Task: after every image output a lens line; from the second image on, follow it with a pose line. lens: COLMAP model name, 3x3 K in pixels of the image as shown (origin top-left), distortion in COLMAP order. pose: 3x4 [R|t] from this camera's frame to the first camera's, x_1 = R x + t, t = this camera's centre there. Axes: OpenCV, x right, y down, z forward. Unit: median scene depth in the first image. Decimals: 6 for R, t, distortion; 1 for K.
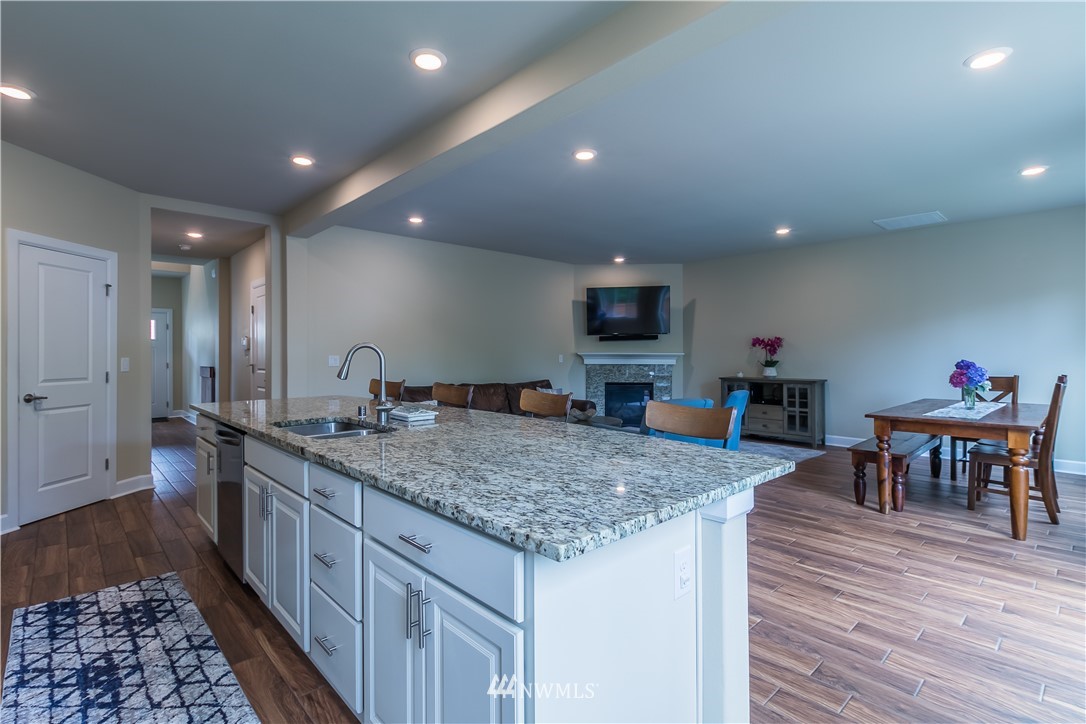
lens RADIAL K [[517.2, 0, 534.1], [0, 517.2, 355.8], [0, 0, 1]] dist [0.000800, -0.008482]
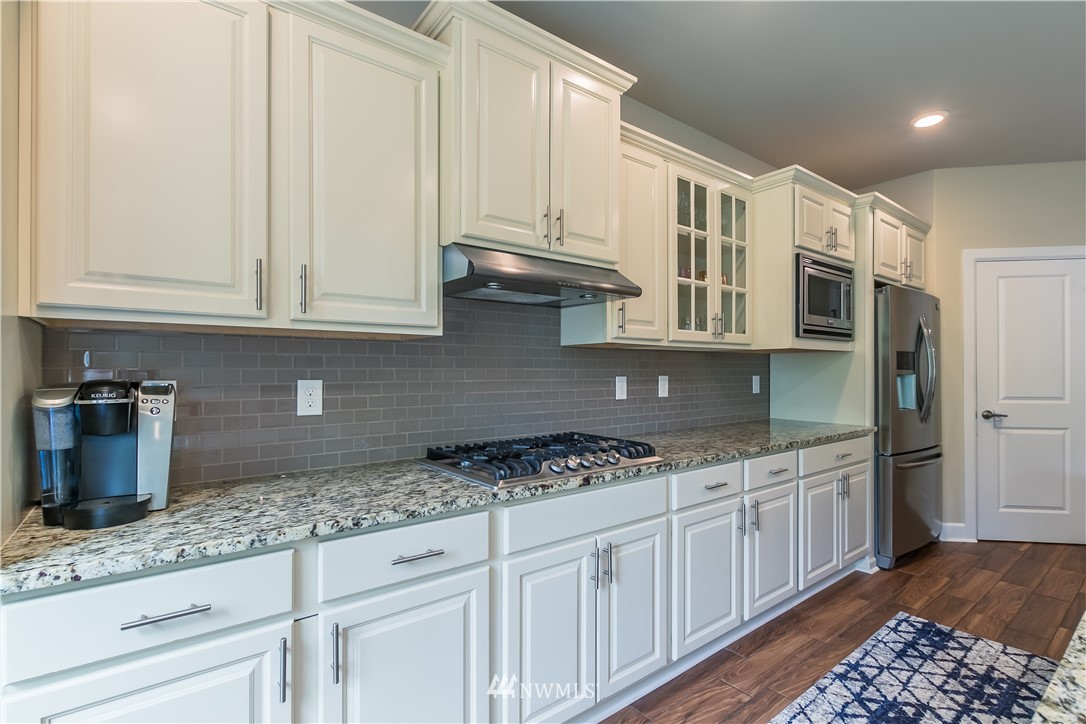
lens RADIAL K [[495.7, 0, 560.4], [0, 495.7, 373.3], [0, 0, 1]] dist [0.017059, -0.001023]
pose [[-0.073886, -0.002544, -0.997263, 0.046679], [0.002966, 0.999992, -0.002770, 0.002605], [0.997262, -0.003163, -0.073878, 0.243638]]
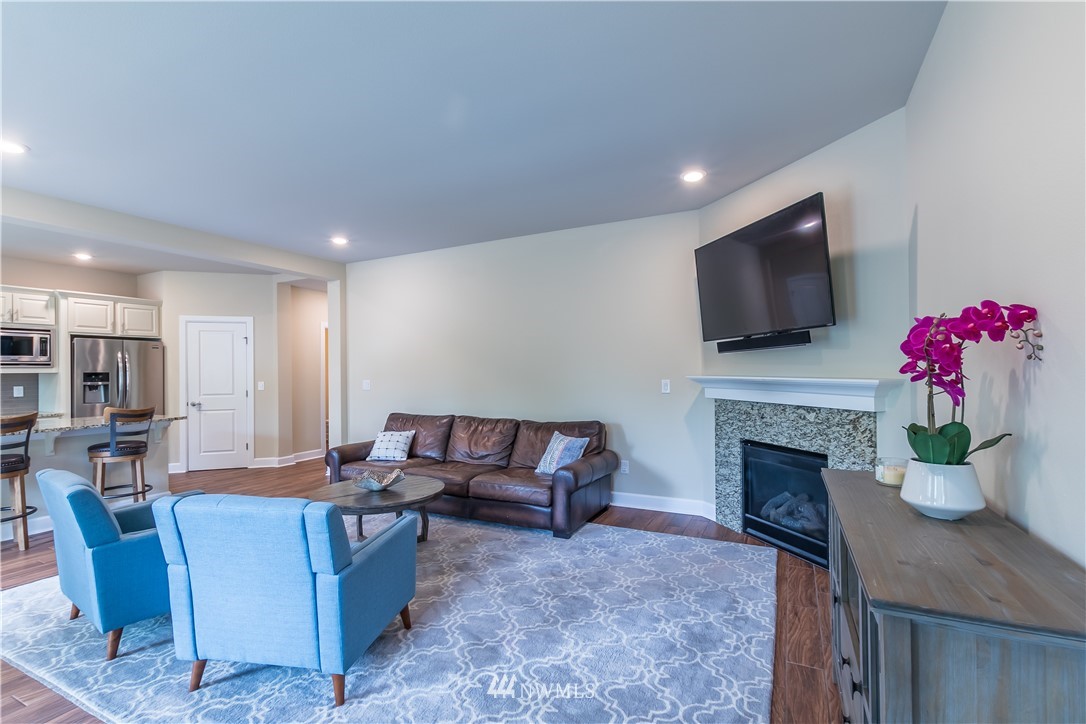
lens RADIAL K [[495.0, 0, 542.9], [0, 495.0, 367.4], [0, 0, 1]] dist [0.000696, -0.000884]
pose [[0.350633, -0.007597, -0.936482, 1.153810], [0.008737, 0.999950, -0.004841, -0.030439], [0.936472, -0.006484, 0.350682, 1.545852]]
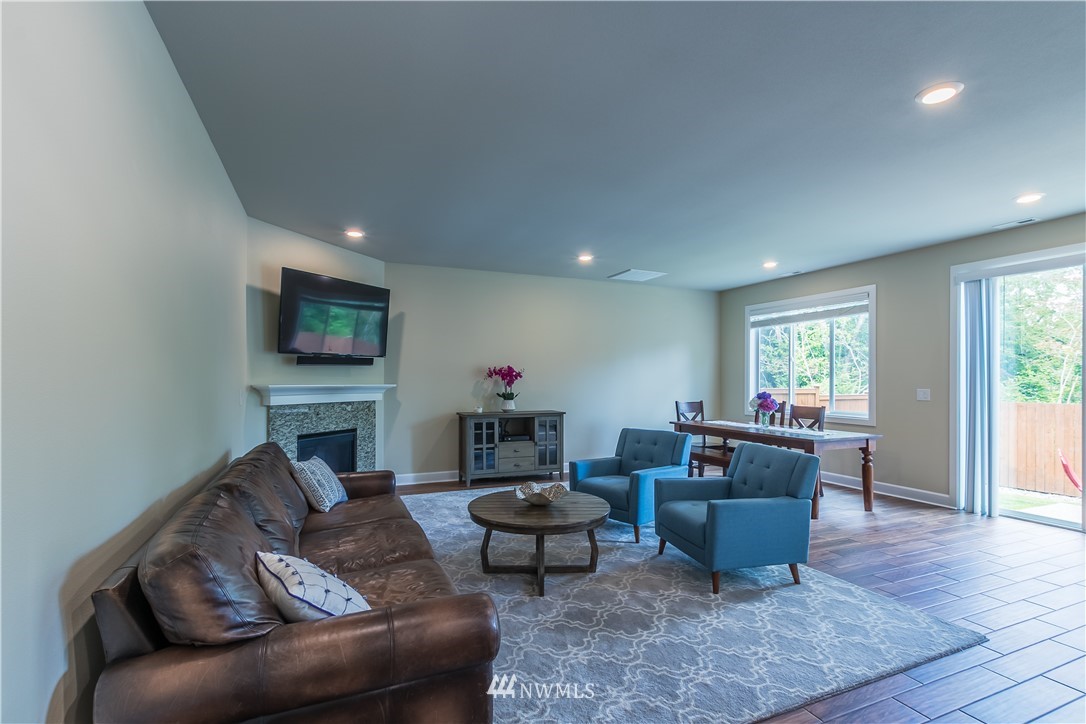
lens RADIAL K [[491.4, 0, 536.2], [0, 491.4, 376.8], [0, 0, 1]] dist [0.000205, -0.000587]
pose [[0.347029, 0.006628, 0.937831, -0.665326], [-0.001907, 0.999978, -0.006361, -0.026266], [-0.937852, 0.000419, 0.347034, 1.282431]]
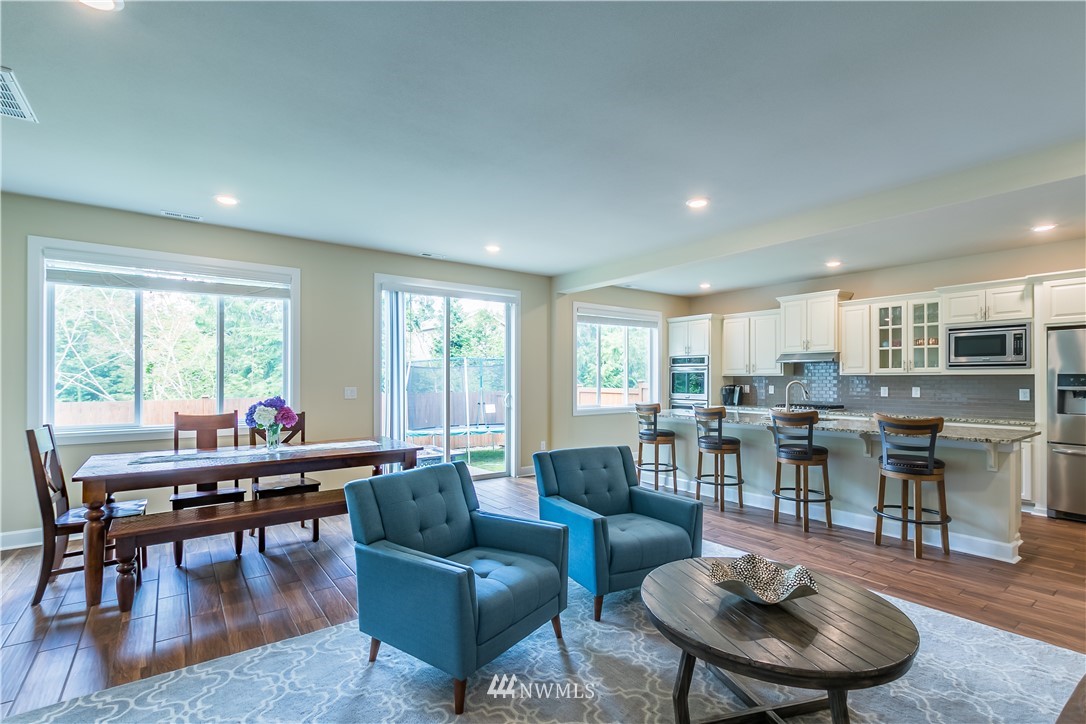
lens RADIAL K [[499.2, 0, 545.4], [0, 499.2, 377.0], [0, 0, 1]] dist [0.000889, -0.000086]
pose [[-0.994662, 0.001762, 0.103168, 0.313593], [0.001853, 0.999998, 0.000783, -0.030853], [-0.103167, 0.000970, -0.994664, 2.095877]]
